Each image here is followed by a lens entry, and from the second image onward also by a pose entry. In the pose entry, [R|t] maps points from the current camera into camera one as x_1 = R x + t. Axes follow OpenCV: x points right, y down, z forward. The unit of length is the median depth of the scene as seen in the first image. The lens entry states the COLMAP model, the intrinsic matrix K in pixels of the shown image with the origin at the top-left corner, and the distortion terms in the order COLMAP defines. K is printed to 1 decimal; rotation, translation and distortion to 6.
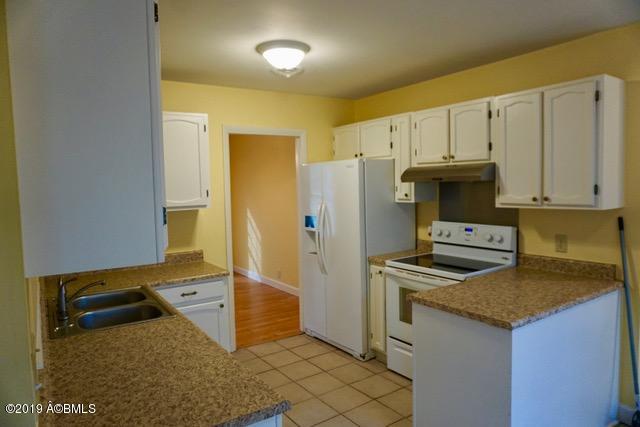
lens RADIAL K [[428.5, 0, 320.9], [0, 428.5, 215.6], [0, 0, 1]] dist [-0.046466, 0.025653]
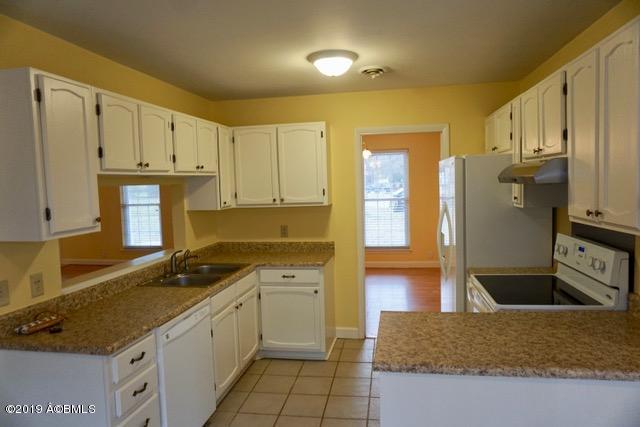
lens RADIAL K [[428.5, 0, 320.7], [0, 428.5, 209.2], [0, 0, 1]] dist [-0.046466, 0.025653]
pose [[0.713667, 0.045945, -0.698976, 0.561351], [-0.040174, 0.998889, 0.024640, -0.036306], [0.699332, 0.010496, 0.714720, 0.197183]]
